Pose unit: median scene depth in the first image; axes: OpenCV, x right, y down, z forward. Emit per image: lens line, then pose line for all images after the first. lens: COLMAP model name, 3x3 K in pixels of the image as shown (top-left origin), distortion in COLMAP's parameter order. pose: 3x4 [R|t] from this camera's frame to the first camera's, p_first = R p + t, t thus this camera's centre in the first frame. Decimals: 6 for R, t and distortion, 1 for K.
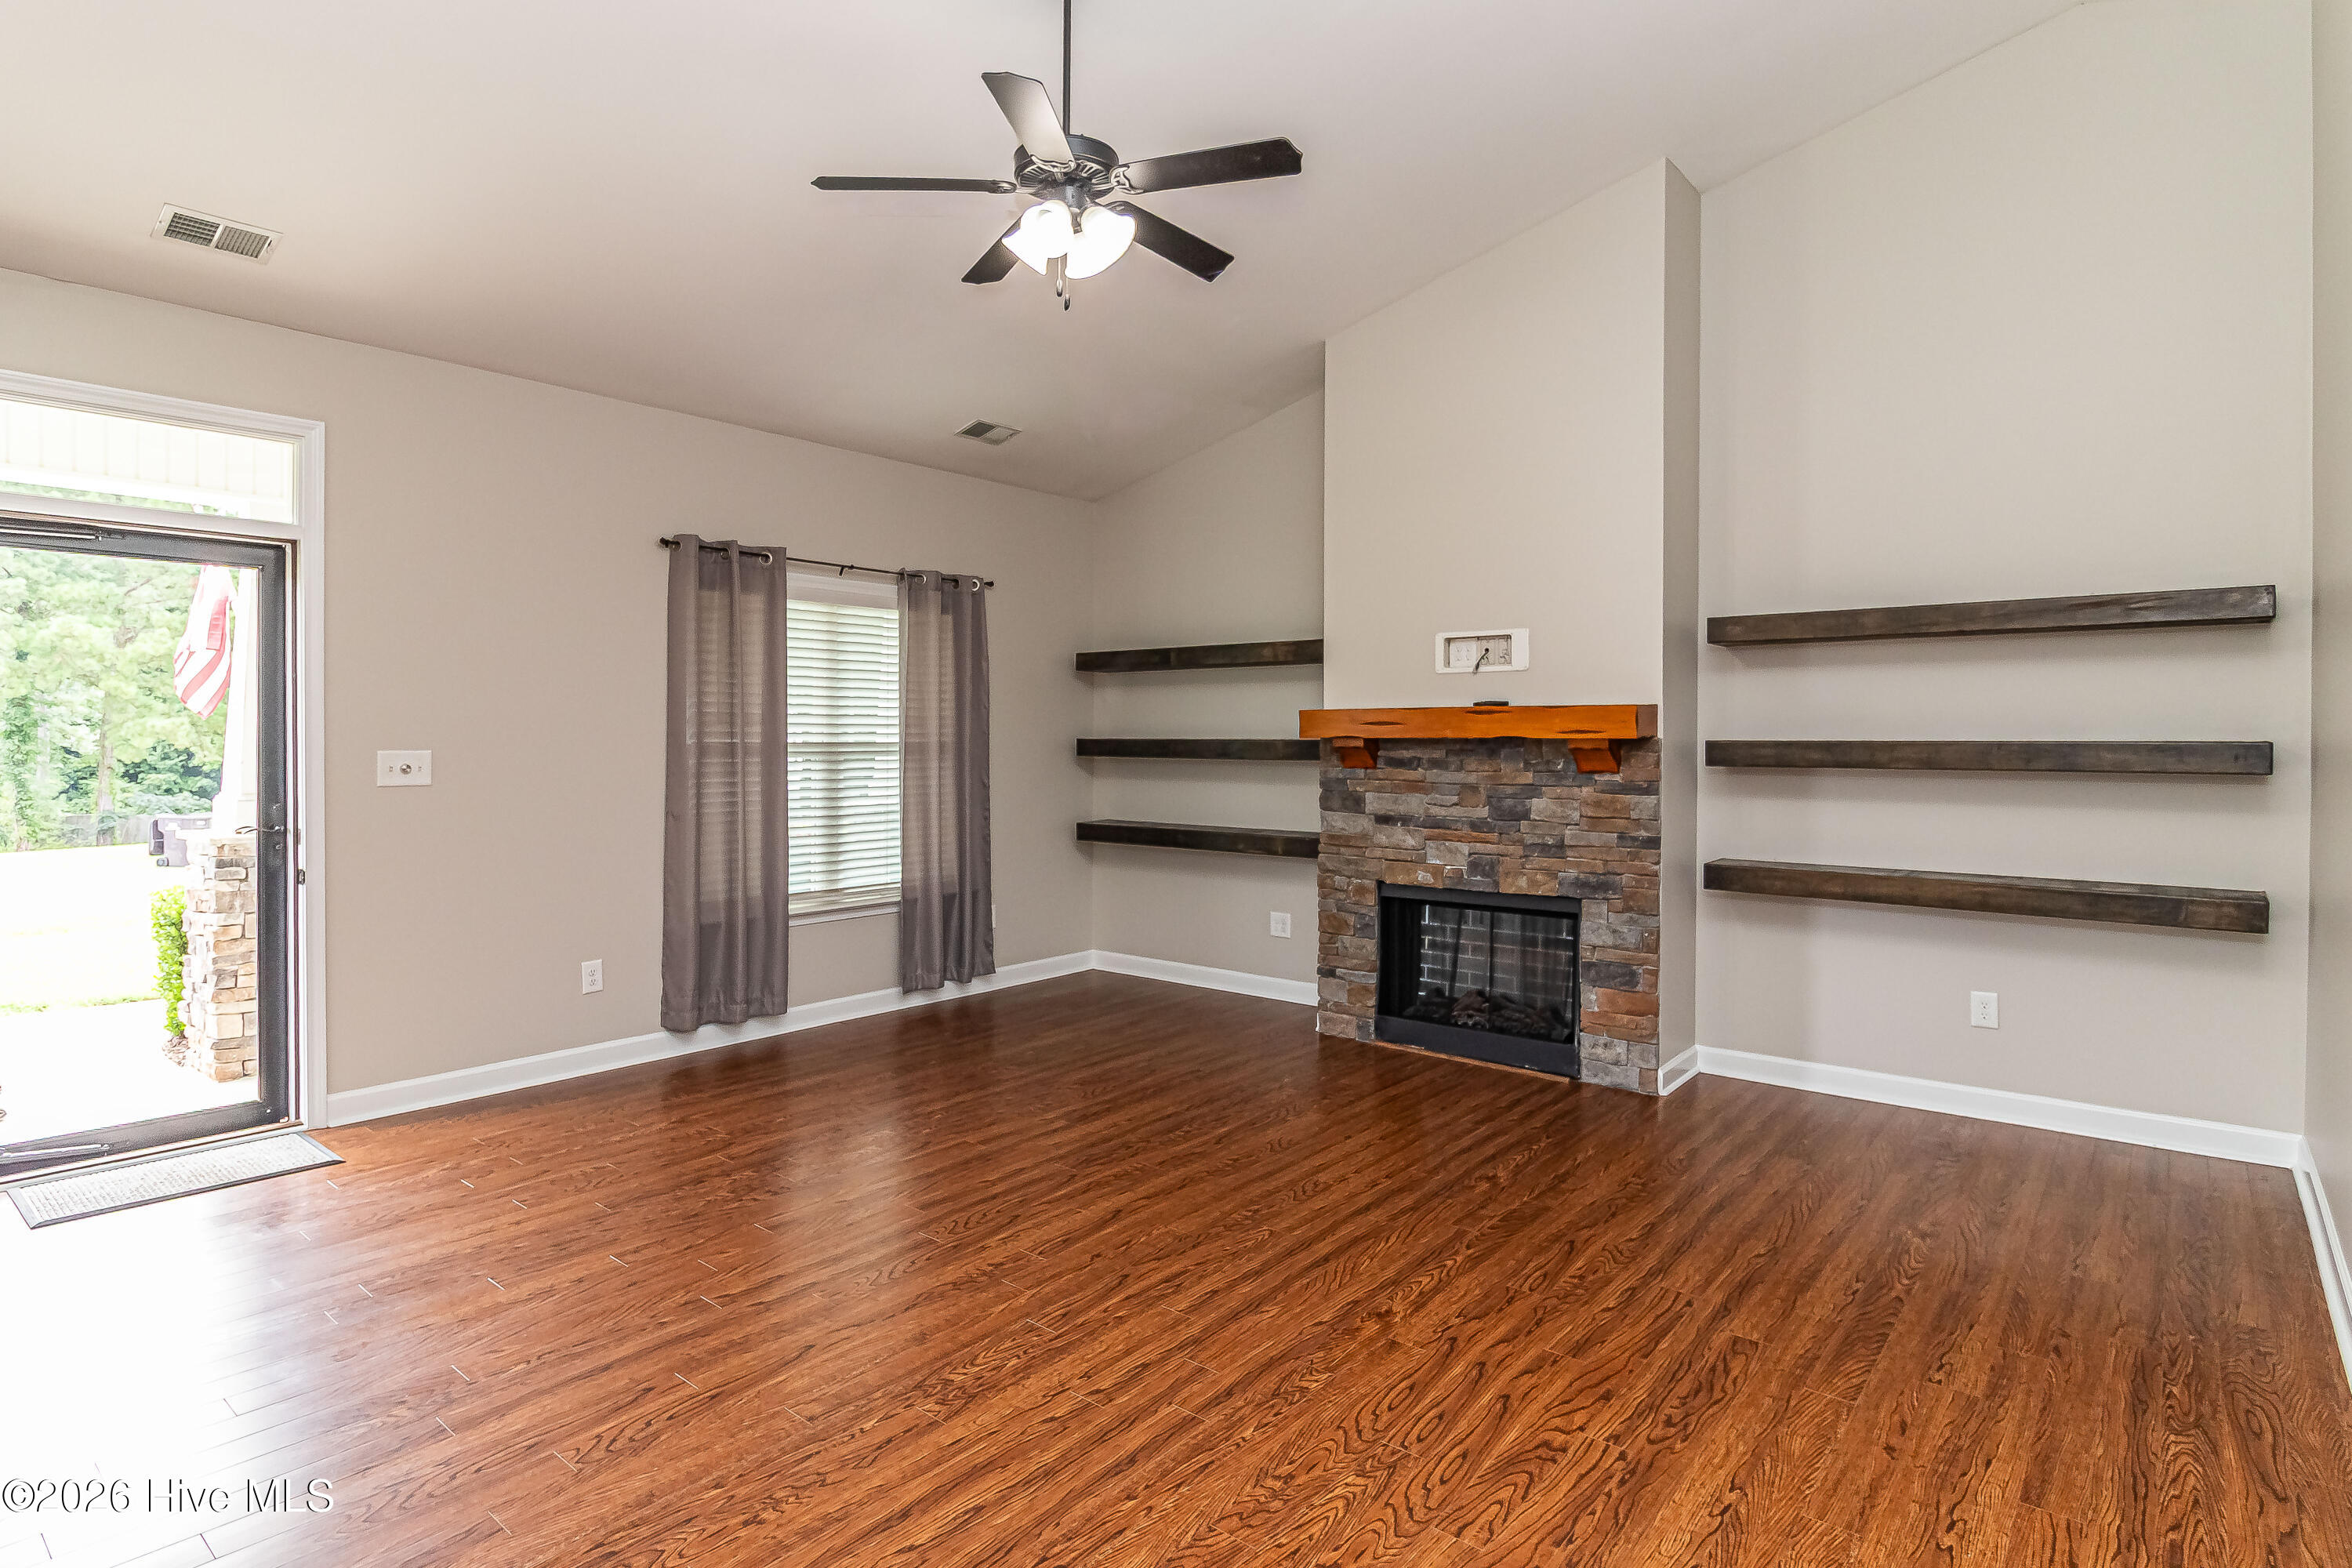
lens RADIAL K [[1205.1, 0, 1117.2], [0, 1205.1, 752.4], [0, 0, 1]] dist [-0.001194, -0.003060]
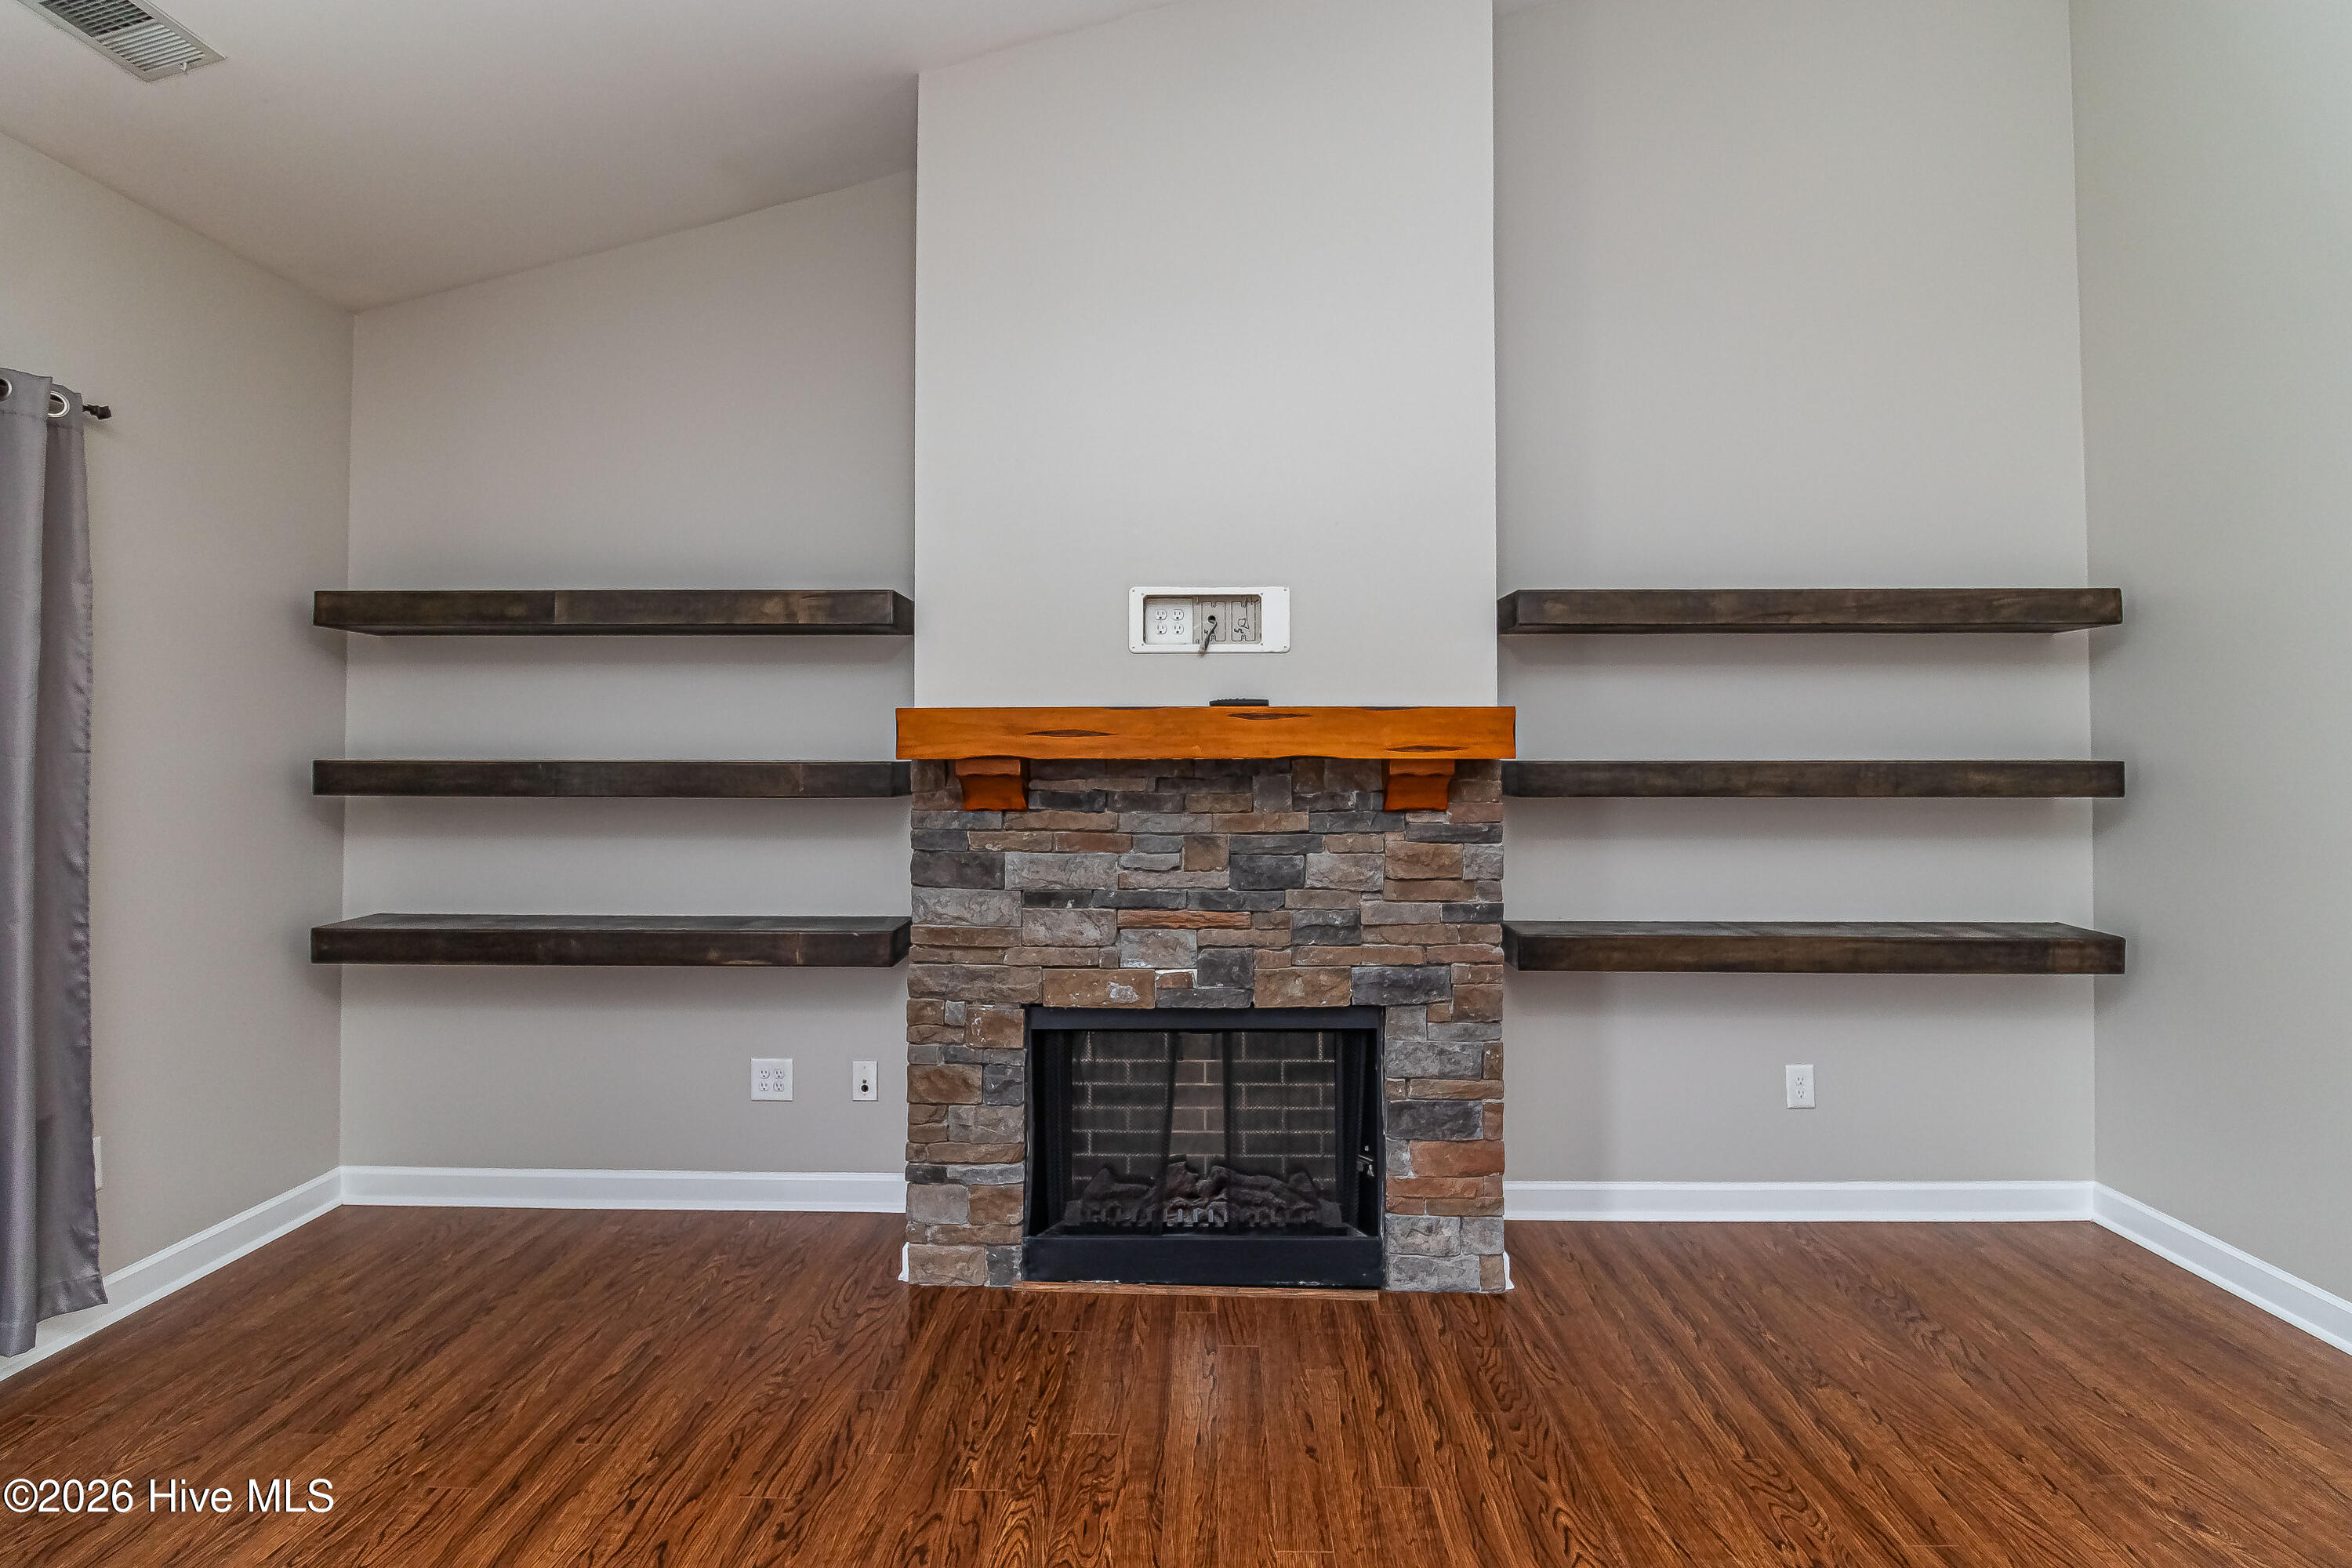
lens RADIAL K [[1136.7, 0, 1184.0], [0, 1136.7, 731.4], [0, 0, 1]] dist [-0.001231, -0.011257]
pose [[0.759734, 0.011226, 0.650137, -0.097094], [0.010090, 0.999527, -0.029050, -0.009808], [-0.650156, 0.028630, 0.759261, 0.602889]]
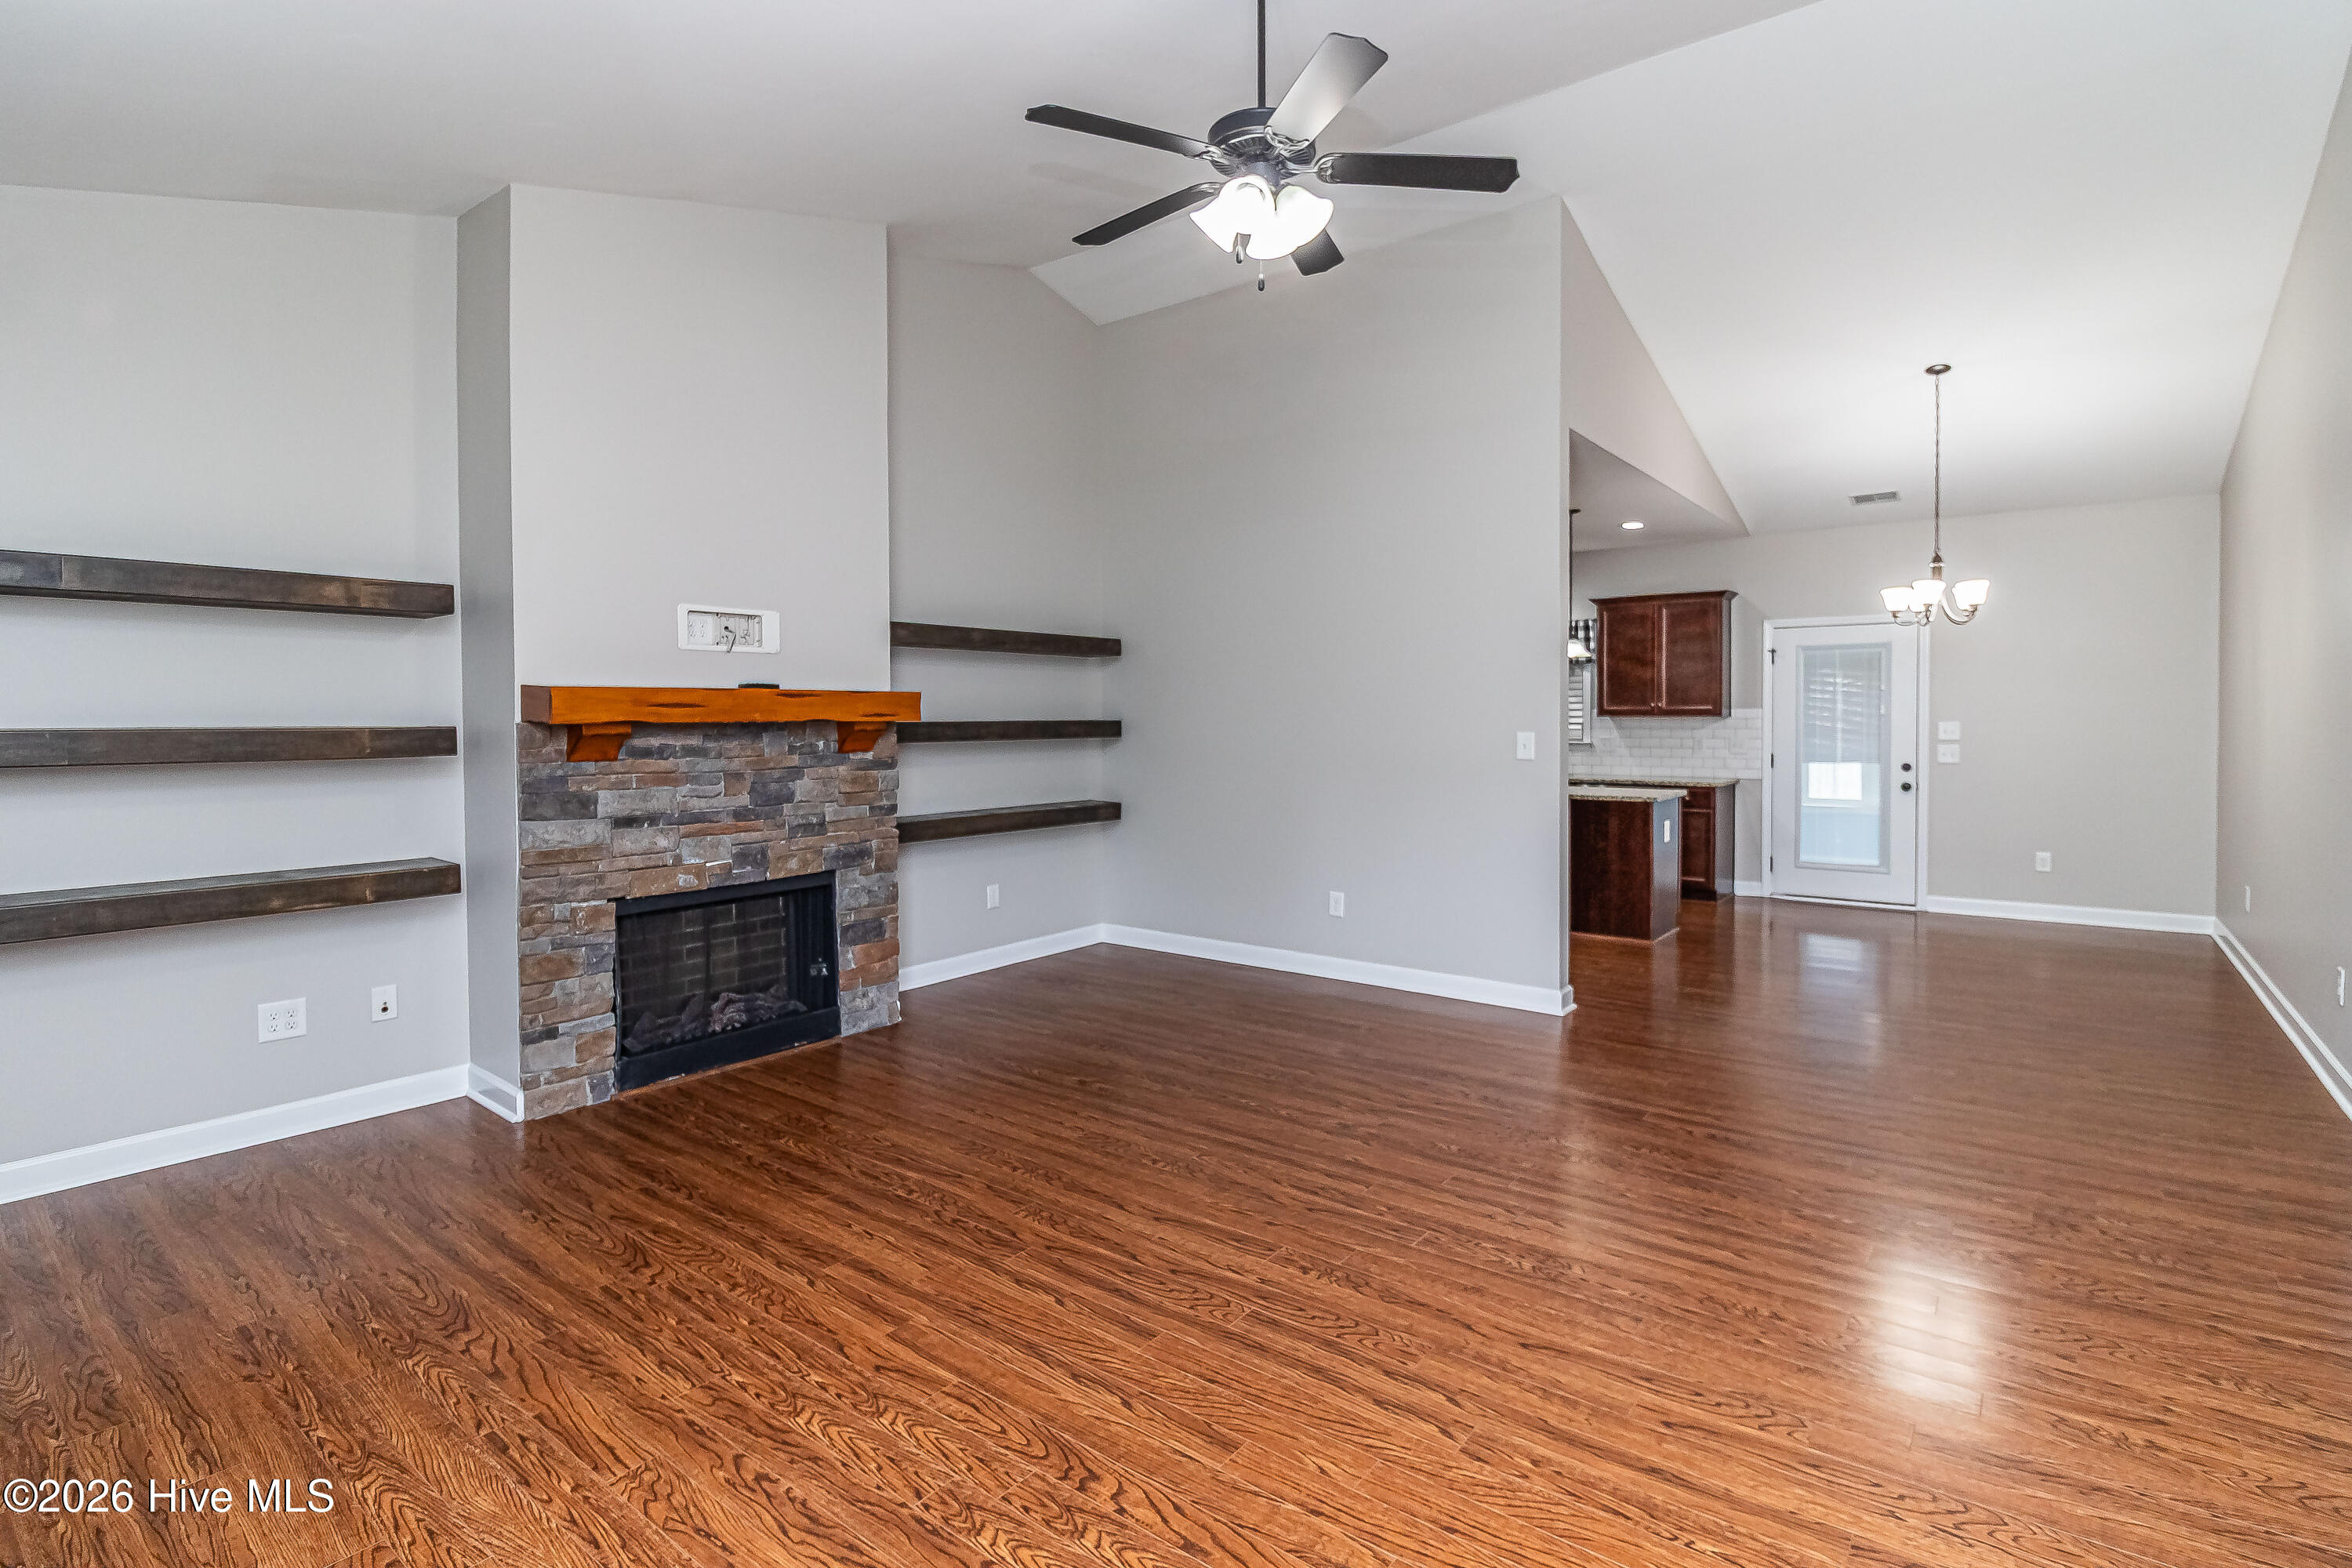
lens RADIAL K [[1136.7, 0, 1184.9], [0, 1136.7, 743.7], [0, 0, 1]] dist [-0.001231, -0.011257]
pose [[-0.067240, -0.028061, 0.997342, -0.652279], [0.016034, 0.999445, 0.029201, -0.016093], [-0.997608, 0.017955, -0.066753, 0.757543]]
